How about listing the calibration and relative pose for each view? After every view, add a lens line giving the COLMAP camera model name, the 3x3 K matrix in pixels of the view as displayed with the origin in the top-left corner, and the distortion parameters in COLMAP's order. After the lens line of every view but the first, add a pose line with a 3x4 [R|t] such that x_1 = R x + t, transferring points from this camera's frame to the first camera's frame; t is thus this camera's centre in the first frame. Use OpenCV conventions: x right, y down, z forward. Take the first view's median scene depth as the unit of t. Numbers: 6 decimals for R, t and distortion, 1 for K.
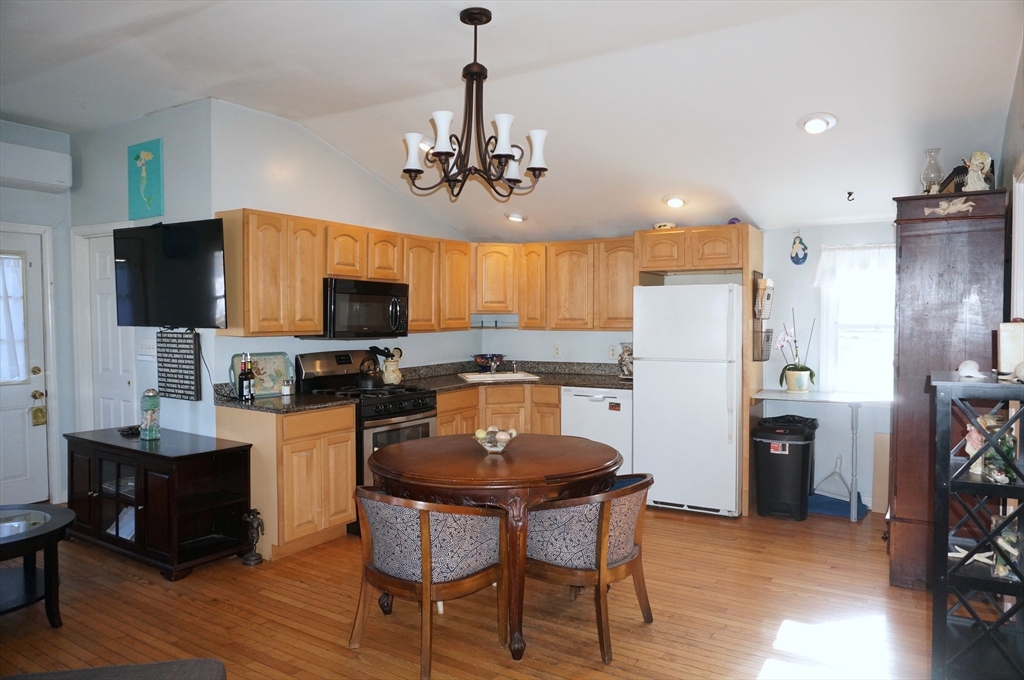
lens RADIAL K [[685.2, 0, 512.6], [0, 685.2, 342.9], [0, 0, 1]] dist [-0.048595, 0.035951]
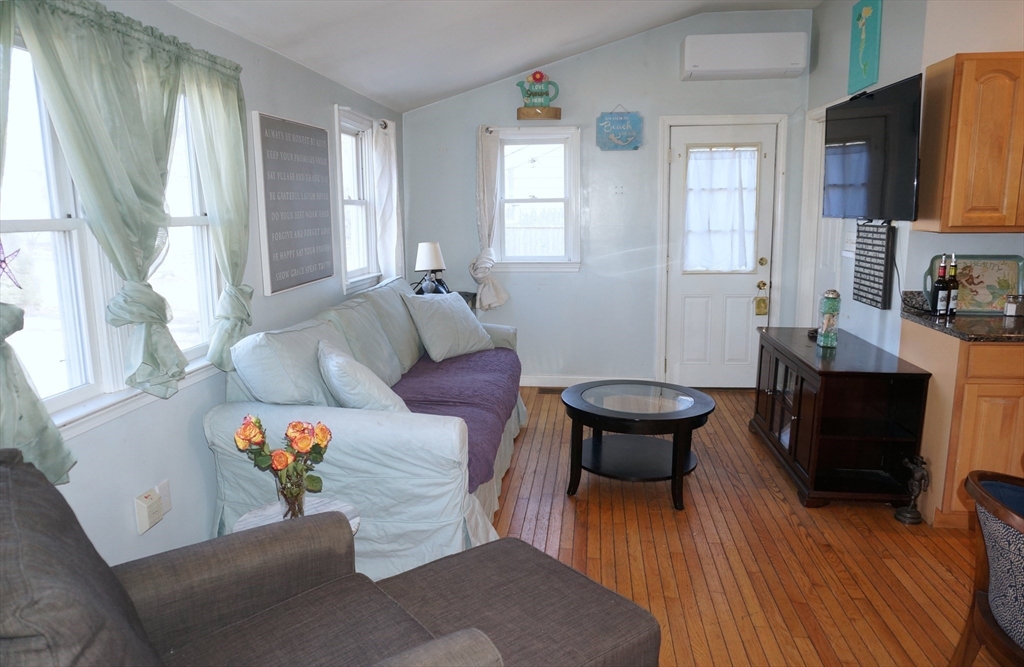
lens RADIAL K [[704.0, 0, 510.0], [0, 704.0, 340.4], [0, 0, 1]] dist [-0.048553, 0.029655]
pose [[0.438356, 0.154057, -0.885500, 0.091803], [-0.021642, 0.986725, 0.160954, -0.004098], [0.898541, -0.051391, 0.435871, 0.218566]]
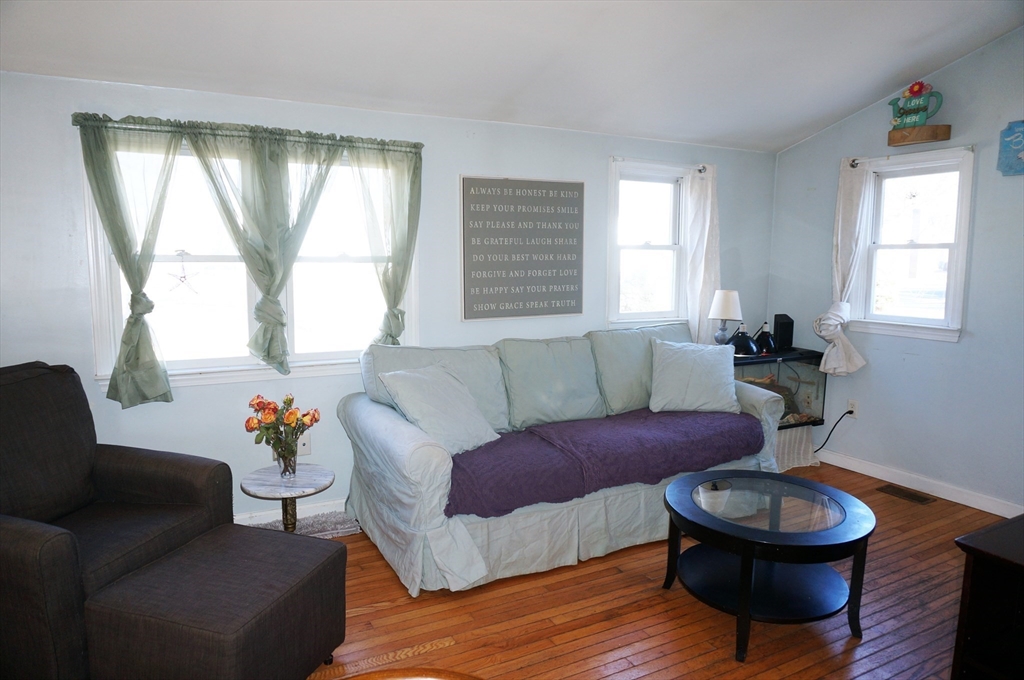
lens RADIAL K [[685.2, 0, 512.6], [0, 685.2, 342.9], [0, 0, 1]] dist [-0.048595, 0.035951]
pose [[-0.480327, 0.102446, -0.871086, 0.063814], [-0.039382, 0.989634, 0.138104, -0.024462], [0.876205, 0.100640, -0.471313, 0.781266]]
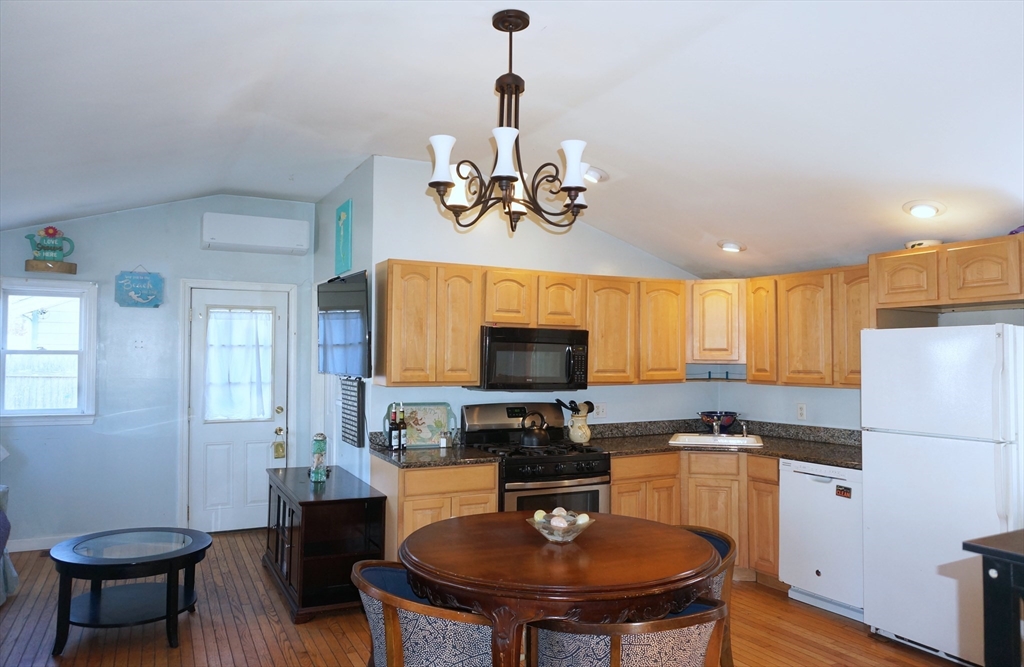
lens RADIAL K [[704.0, 0, 504.0], [0, 704.0, 334.9], [0, 0, 1]] dist [-0.039699, 0.026863]
pose [[0.859076, -0.011496, -0.511720, 0.268427], [-0.026311, 0.997434, -0.066578, -0.019572], [0.511172, 0.070660, 0.856569, 0.188953]]
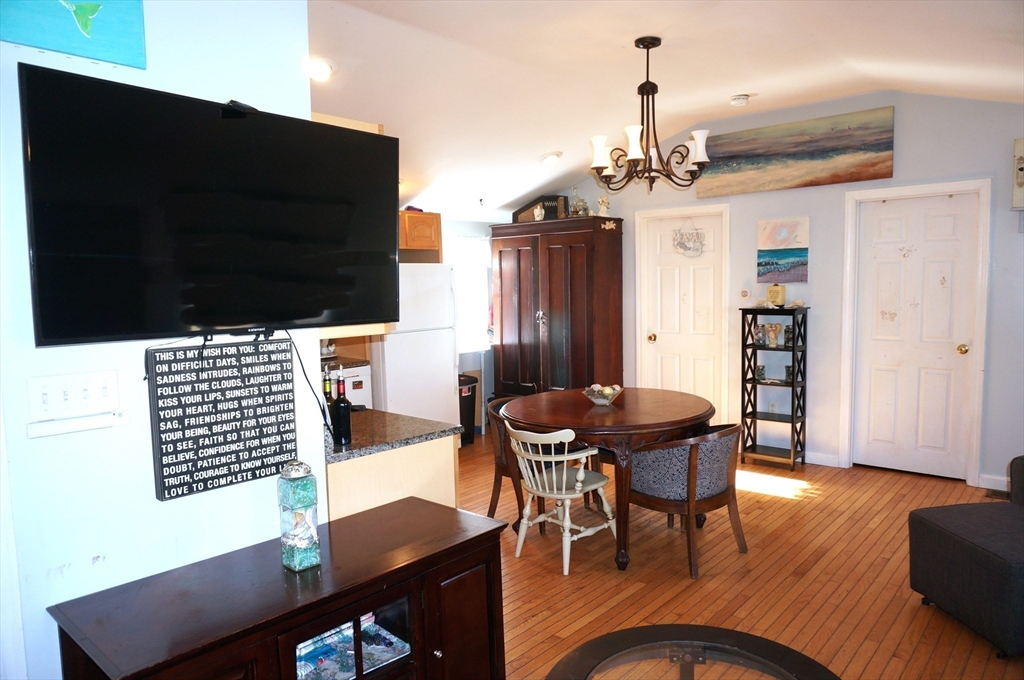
lens RADIAL K [[685.2, 0, 512.6], [0, 685.2, 342.9], [0, 0, 1]] dist [-0.048595, 0.035951]
pose [[0.159170, -0.094673, 0.982701, -0.938254], [0.057931, 0.994572, 0.086434, -0.045738], [-0.985550, 0.043171, 0.163791, 0.744014]]
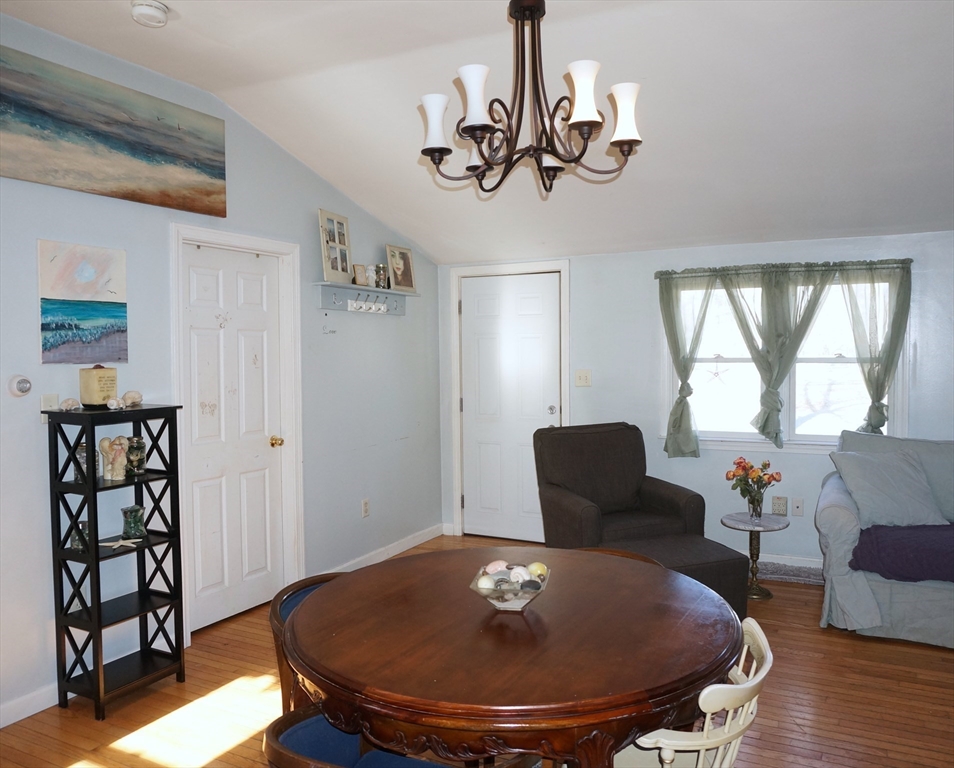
lens RADIAL K [[775.1, 0, 502.3], [0, 775.1, 383.4], [0, 0, 1]] dist [-0.001321, 0.001723]
pose [[-0.994468, 0.010960, -0.104467, 0.046703], [0.002721, 0.996896, 0.078688, -0.058261], [0.105005, 0.077969, -0.991411, 1.268789]]
